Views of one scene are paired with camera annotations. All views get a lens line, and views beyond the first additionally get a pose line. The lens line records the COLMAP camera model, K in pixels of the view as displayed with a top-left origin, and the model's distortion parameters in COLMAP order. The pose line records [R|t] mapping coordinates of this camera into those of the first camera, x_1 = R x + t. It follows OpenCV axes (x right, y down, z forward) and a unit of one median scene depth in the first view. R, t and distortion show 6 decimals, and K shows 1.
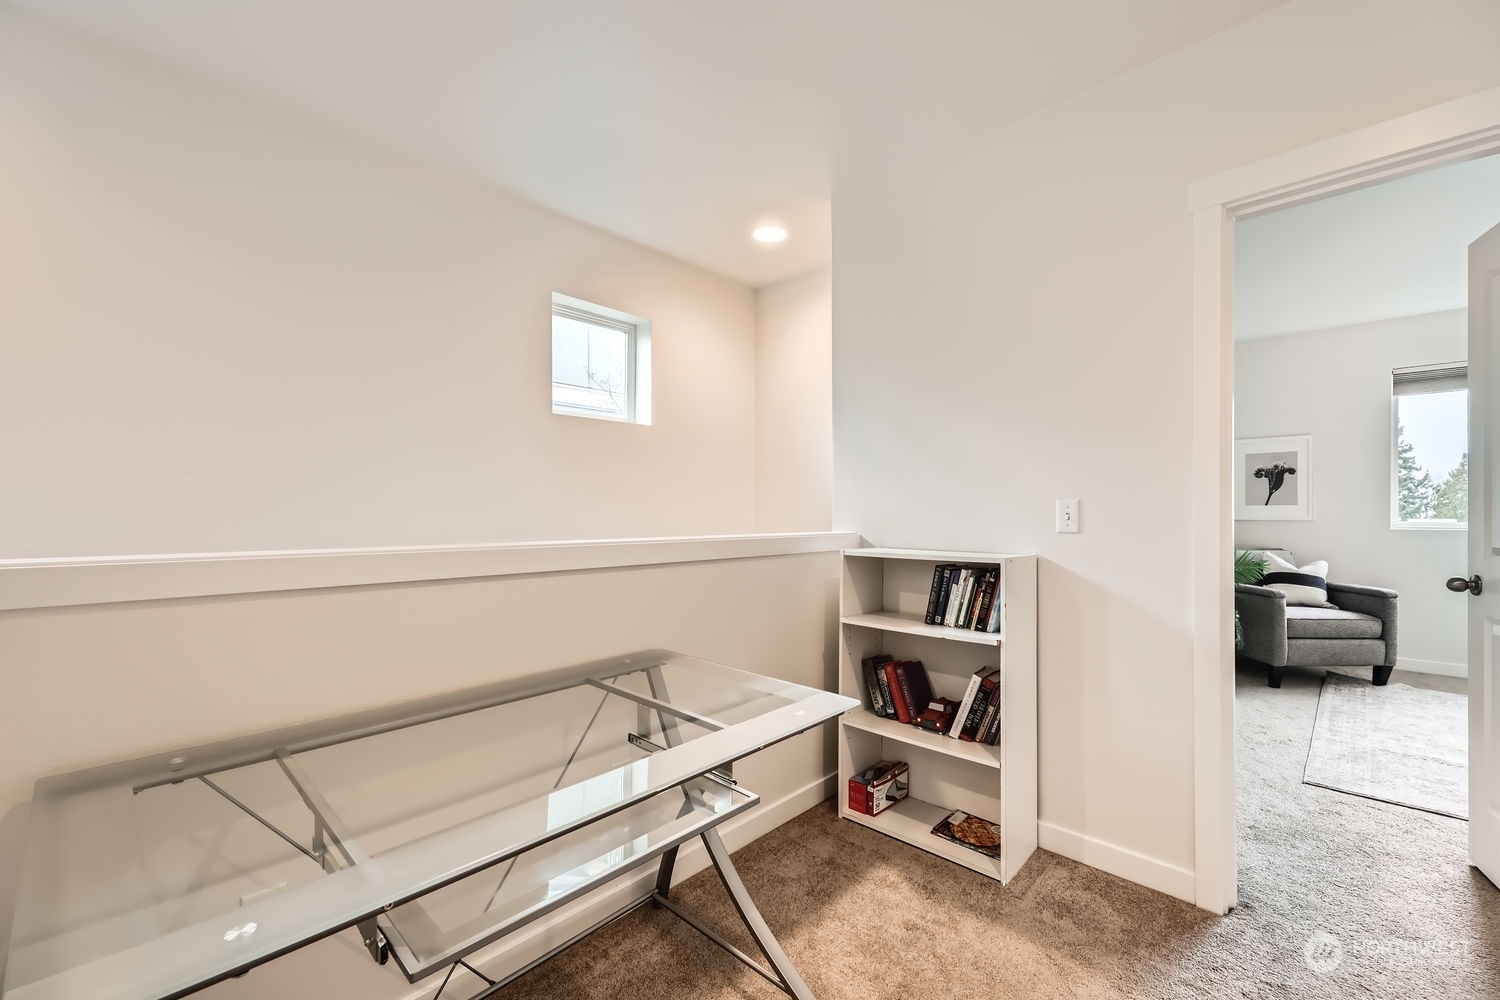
lens RADIAL K [[604.6, 0, 750.7], [0, 604.6, 506.3], [0, 0, 1]] dist [0.015341, -0.003364]
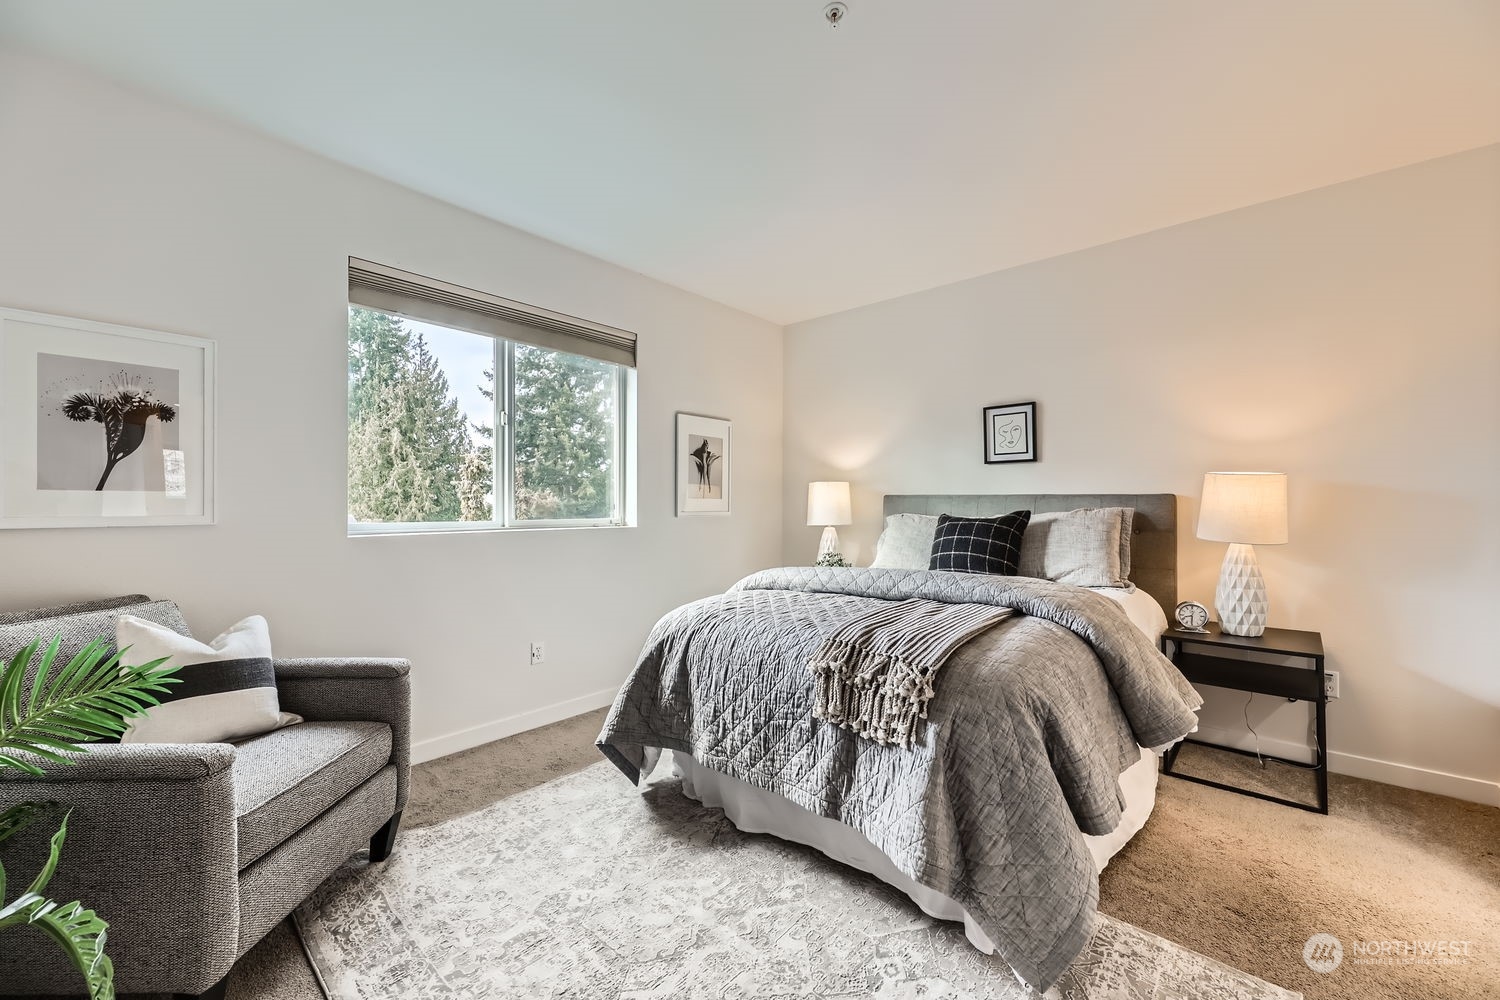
lens RADIAL K [[604.6, 0, 752.2], [0, 604.6, 501.0], [0, 0, 1]] dist [0.015341, -0.003364]
pose [[-0.054645, 0.003918, 0.998498, 0.433827], [-0.010930, 0.999930, -0.004522, 0.002461], [-0.998446, -0.011160, -0.054599, 0.612813]]
